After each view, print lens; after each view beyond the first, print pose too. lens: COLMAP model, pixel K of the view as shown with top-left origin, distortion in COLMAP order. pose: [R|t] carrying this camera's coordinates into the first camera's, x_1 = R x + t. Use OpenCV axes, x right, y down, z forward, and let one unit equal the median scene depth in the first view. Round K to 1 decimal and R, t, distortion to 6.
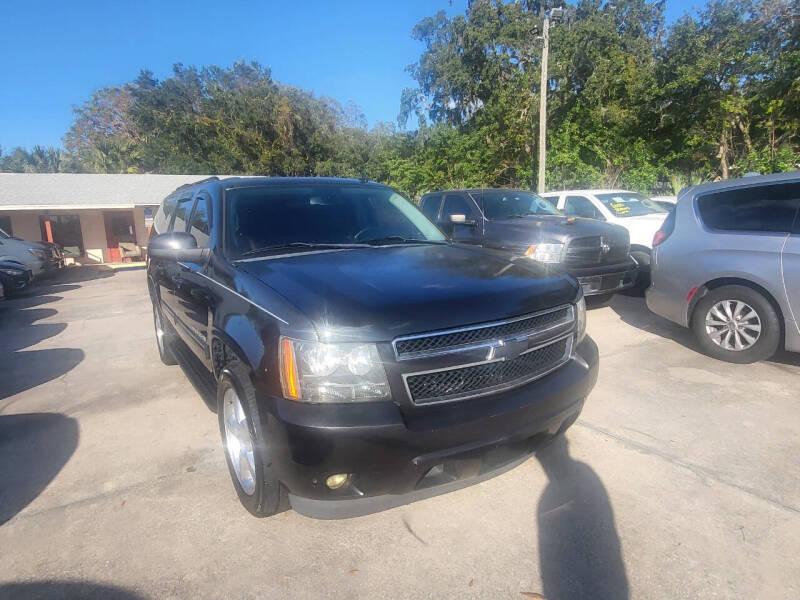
lens RADIAL K [[502.0, 0, 414.6], [0, 502.0, 296.6], [0, 0, 1]] dist [0.002881, -0.002234]
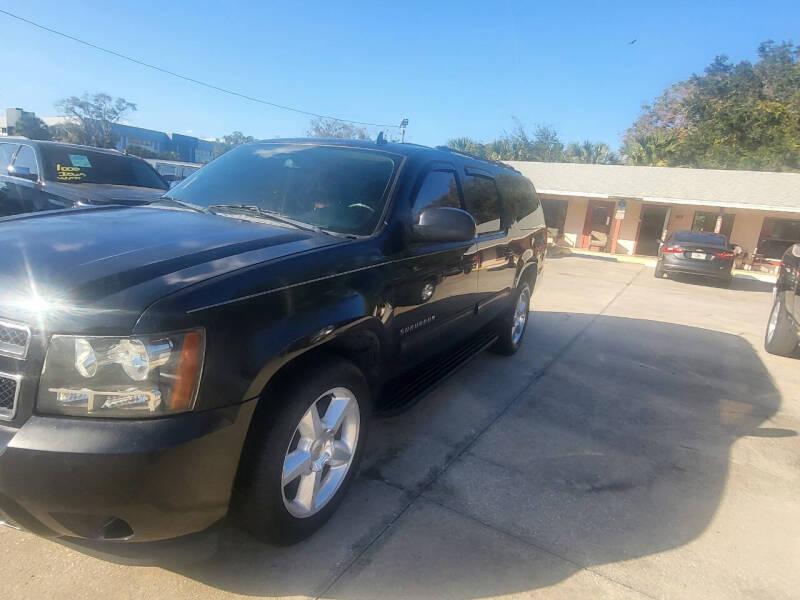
lens RADIAL K [[496.3, 0, 400.0], [0, 496.3, 300.0], [0, 0, 1]] dist [0.008141, -0.007890]
pose [[0.429888, 0.254672, -0.866221, 0.131832], [-0.247105, 0.955951, 0.158420, -0.027902], [0.868410, 0.145945, 0.473883, 0.150463]]
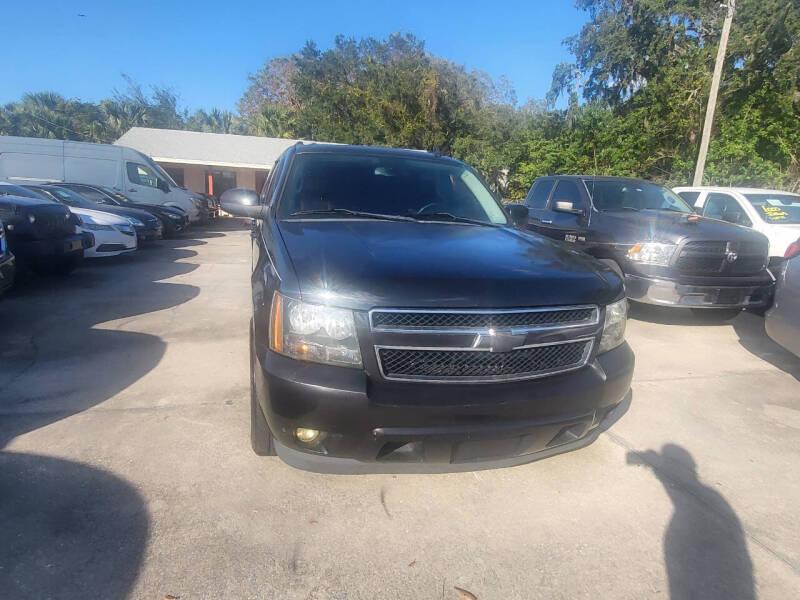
lens RADIAL K [[502.5, 0, 403.8], [0, 502.5, 305.9], [0, 0, 1]] dist [0.015410, -0.017629]
pose [[0.951365, 0.148918, -0.269683, 0.031249], [-0.133475, 0.988223, 0.074831, -0.000842], [0.277650, -0.035195, 0.960037, 0.005741]]
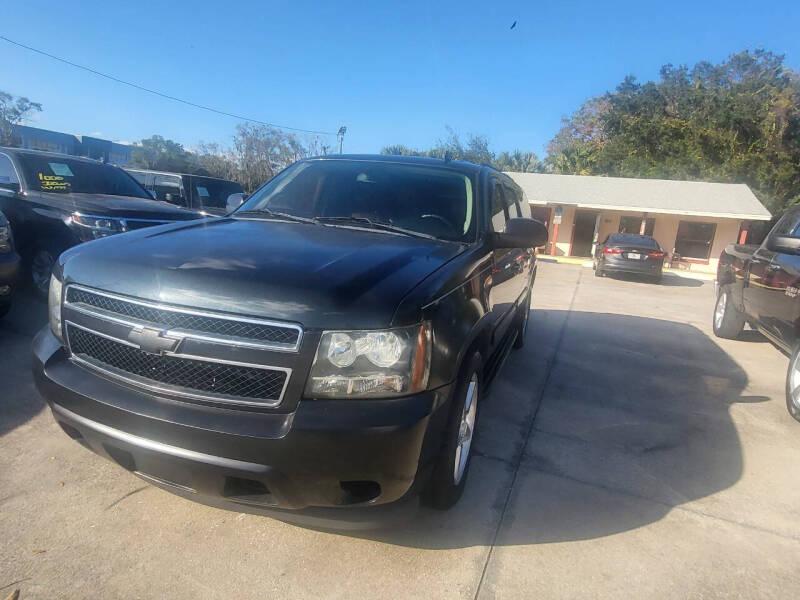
lens RADIAL K [[496.3, 0, 400.0], [0, 496.3, 300.0], [0, 0, 1]] dist [0.008141, -0.007890]
pose [[0.565048, 0.228125, -0.792893, 0.122387], [-0.234668, 0.965760, 0.110627, -0.016520], [0.790981, 0.123558, 0.599235, 0.099026]]
